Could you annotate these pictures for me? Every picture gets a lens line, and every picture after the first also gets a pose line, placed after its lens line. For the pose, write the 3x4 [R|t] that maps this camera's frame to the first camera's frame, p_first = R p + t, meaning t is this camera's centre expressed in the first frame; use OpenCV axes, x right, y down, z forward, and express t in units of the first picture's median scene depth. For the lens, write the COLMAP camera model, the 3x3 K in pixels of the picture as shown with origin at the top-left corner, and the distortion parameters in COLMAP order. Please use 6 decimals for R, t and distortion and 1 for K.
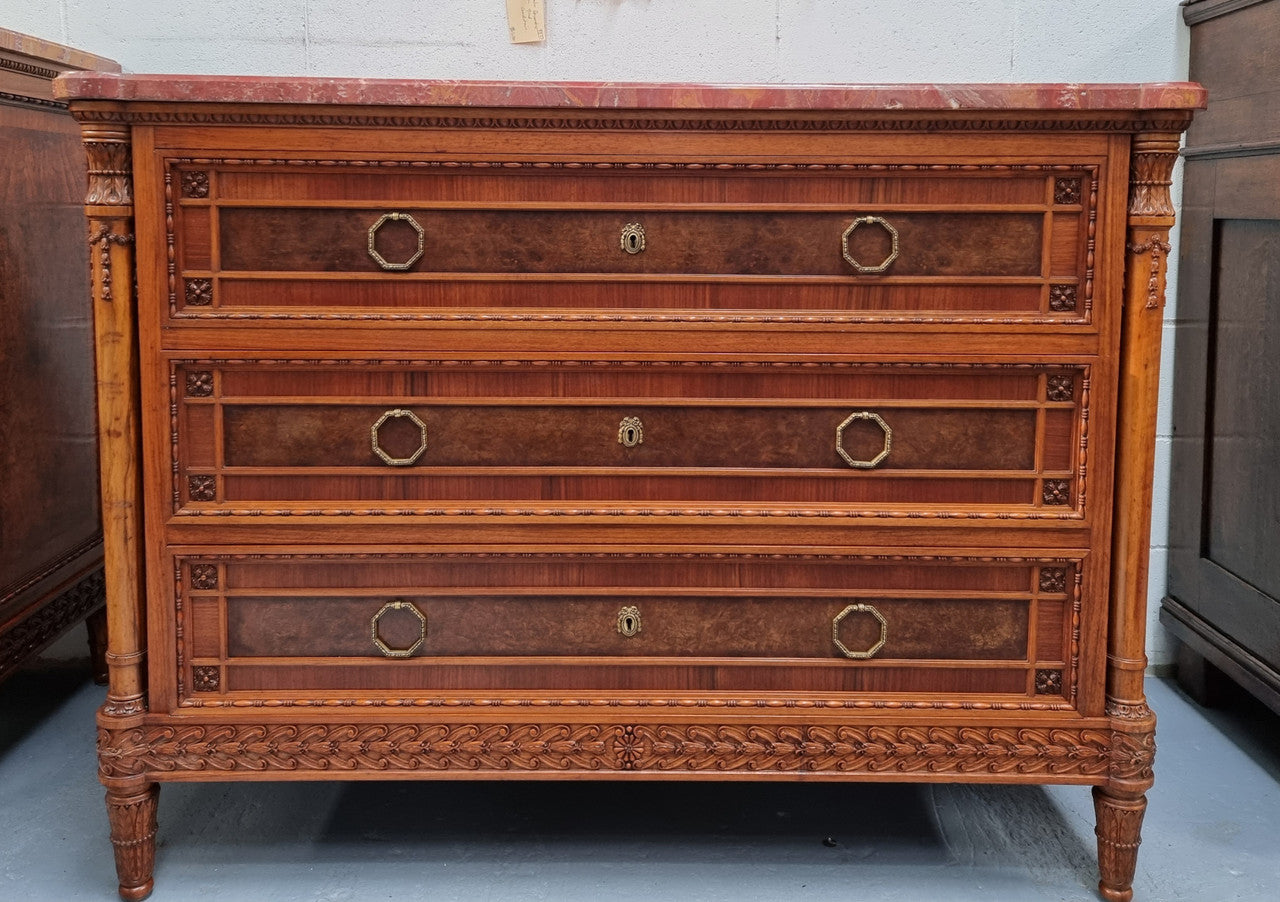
lens RADIAL K [[1077.3, 0, 637.4], [0, 1077.3, 294.2], [0, 0, 1]] dist [0.089962, -0.080957]
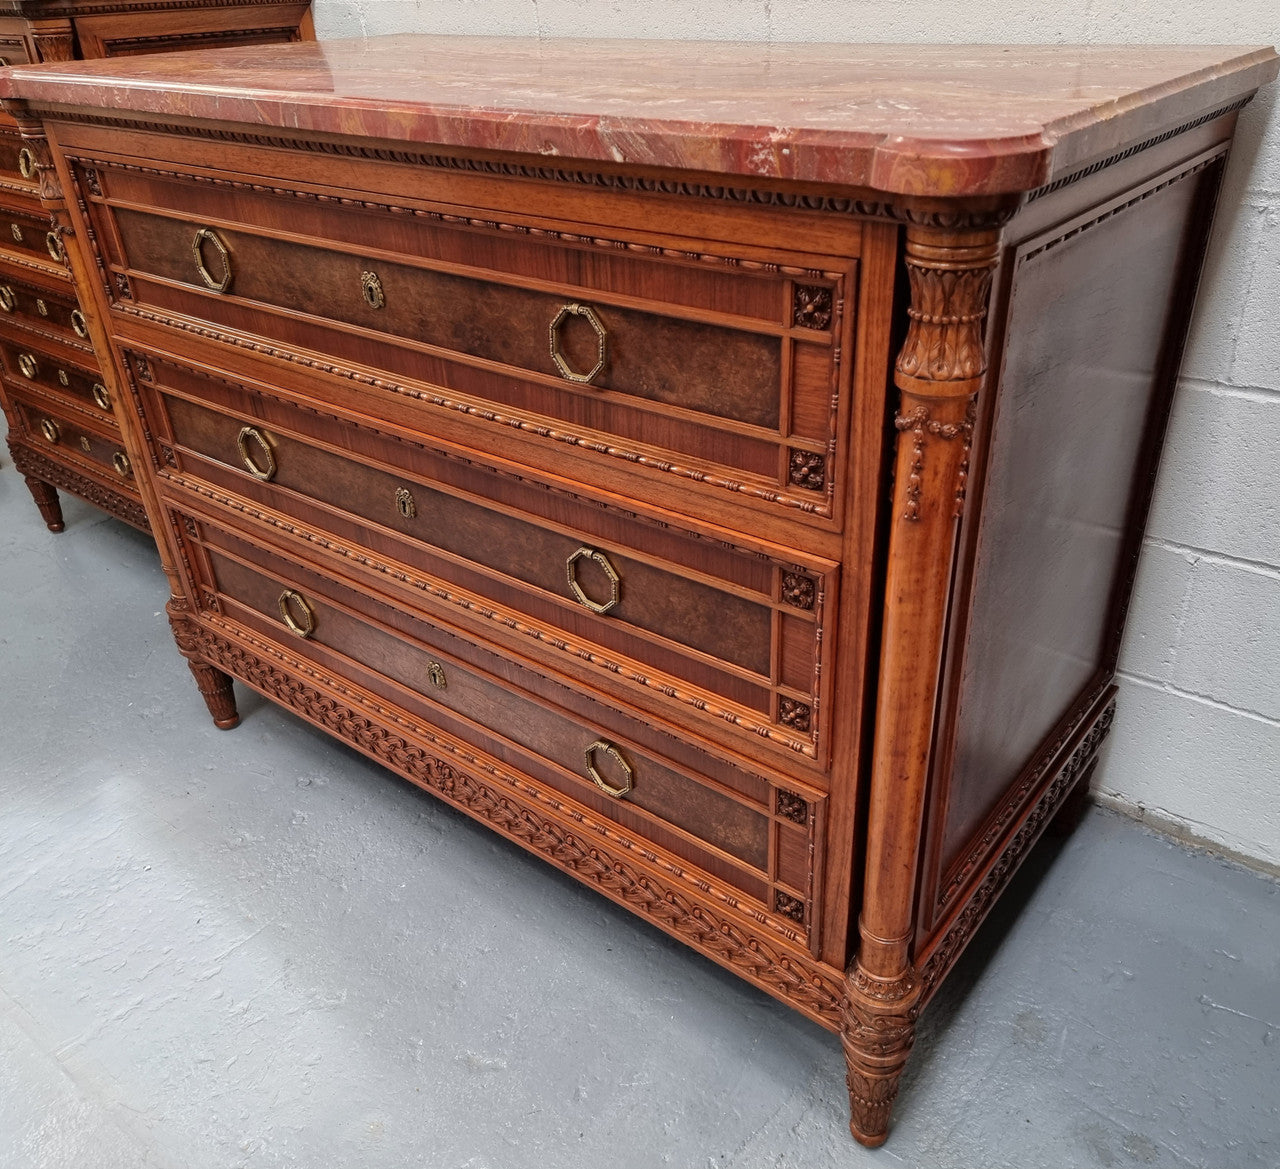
lens RADIAL K [[1085.6, 0, 662.8], [0, 1085.6, 581.5], [0, 0, 1]] dist [0.090672, -0.080546]
pose [[0.776913, 0.281594, -0.563127, 0.715951], [-0.016381, 0.903146, 0.429021, -0.217173], [0.629395, -0.324087, 0.706278, 0.463928]]
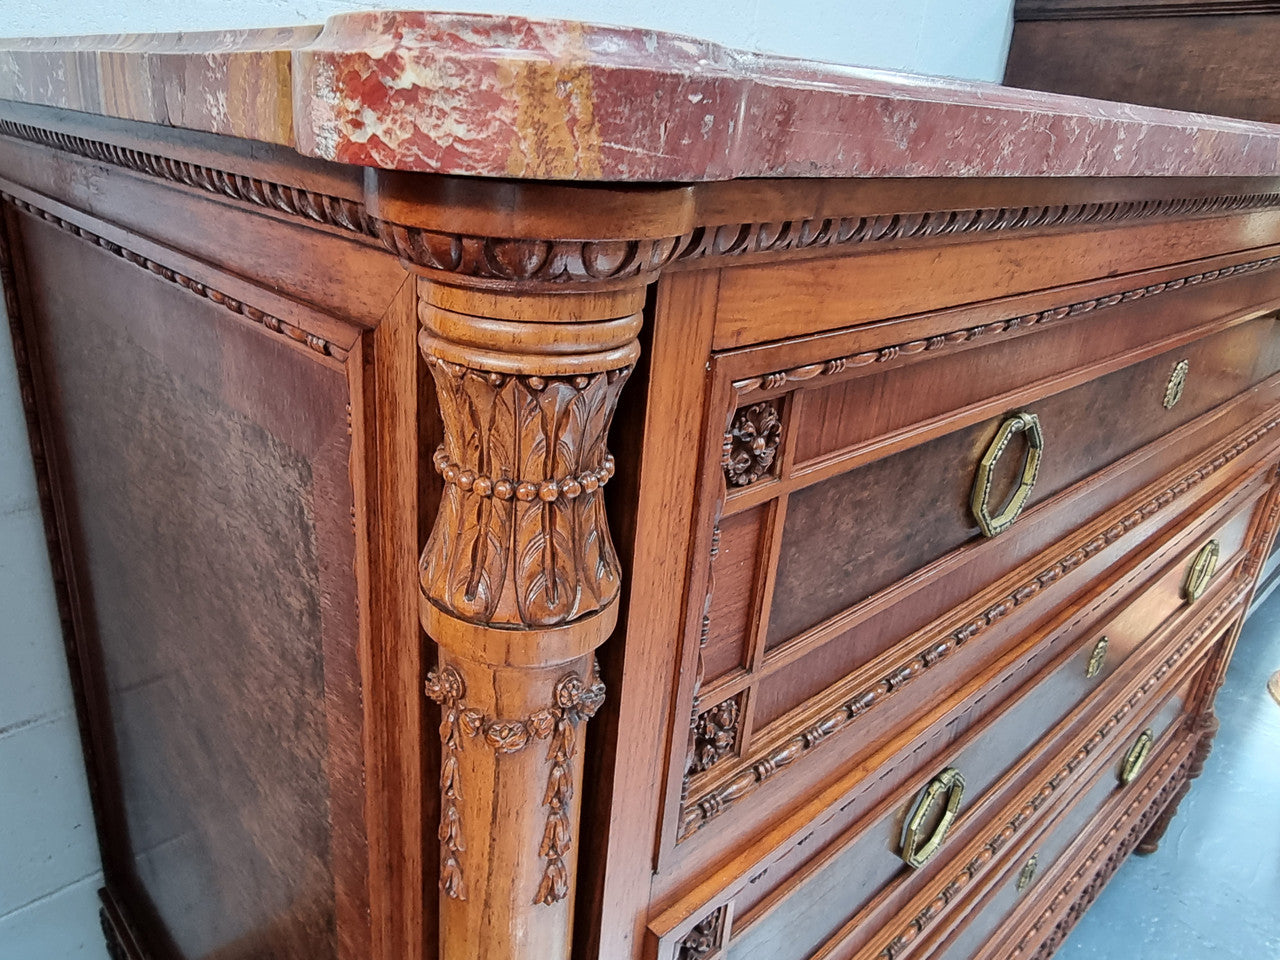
lens RADIAL K [[911.8, 0, 591.8], [0, 911.8, 462.4], [0, 0, 1]] dist [-0.001305, -0.001804]
pose [[0.746814, -0.207998, 0.631669, -0.593168], [0.006407, 0.952037, 0.305916, -0.171611], [-0.665002, -0.224415, 0.712327, 0.838003]]
